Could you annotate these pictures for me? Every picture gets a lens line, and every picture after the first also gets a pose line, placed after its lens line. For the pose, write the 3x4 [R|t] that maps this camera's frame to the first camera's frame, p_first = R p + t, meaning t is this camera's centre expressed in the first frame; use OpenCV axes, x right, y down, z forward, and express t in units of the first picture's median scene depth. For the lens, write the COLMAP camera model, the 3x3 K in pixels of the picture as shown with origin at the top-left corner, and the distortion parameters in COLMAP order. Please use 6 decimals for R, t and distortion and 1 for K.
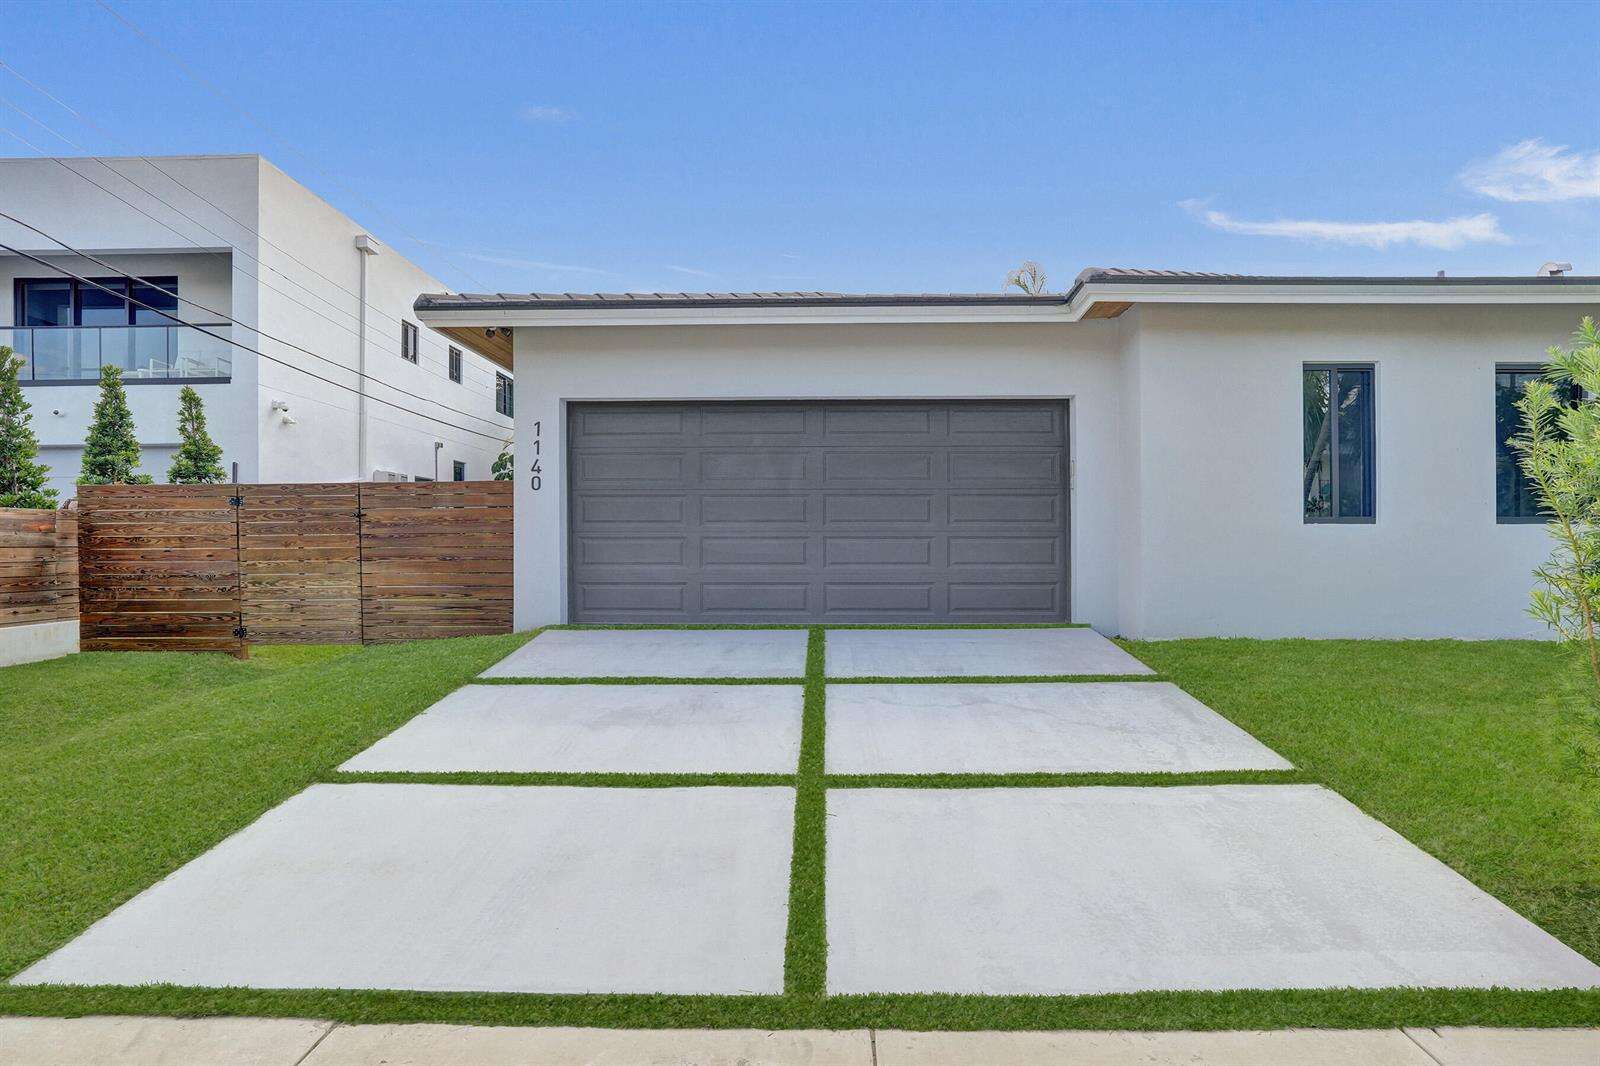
lens RADIAL K [[845.5, 0, 800.0], [0, 845.5, 533.0], [0, 0, 1]] dist [0.003489, 0.000820]
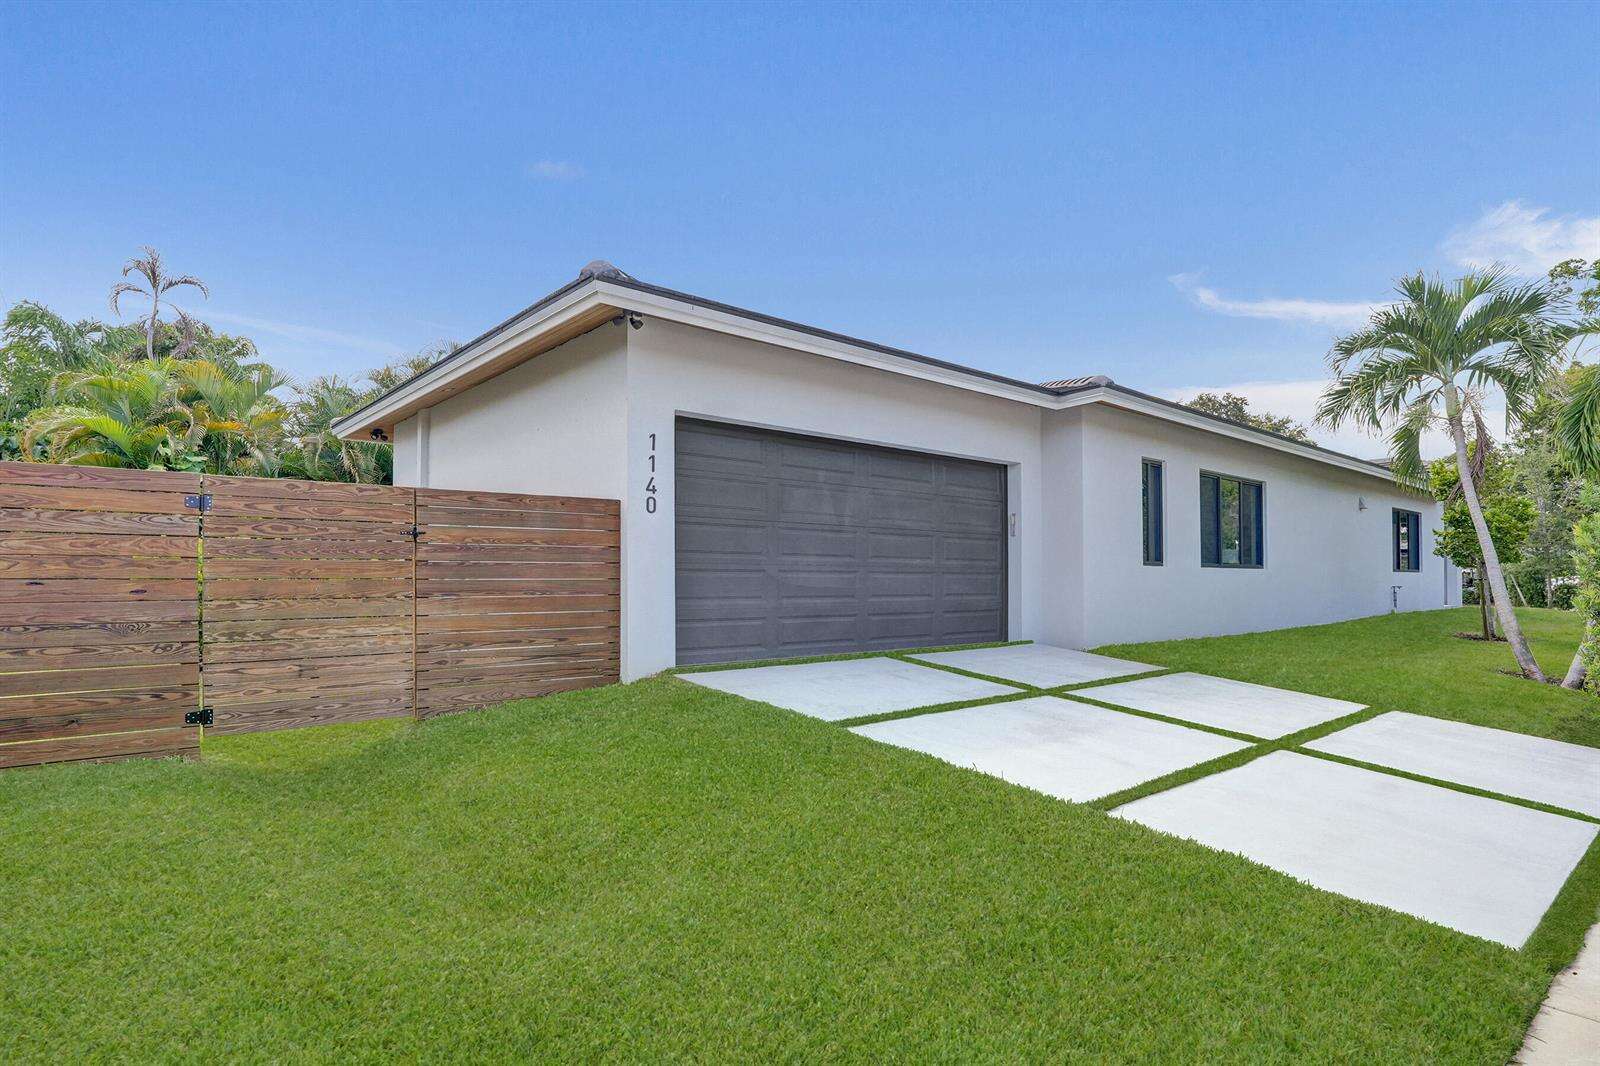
lens RADIAL K [[845.5, 0, 800.0], [0, 845.5, 533.0], [0, 0, 1]] dist [0.003489, 0.000820]
pose [[0.750572, 0.041131, 0.659507, -0.751645], [-0.006189, 0.998455, -0.055226, 0.016039], [-0.660759, 0.037370, 0.749667, 0.251705]]
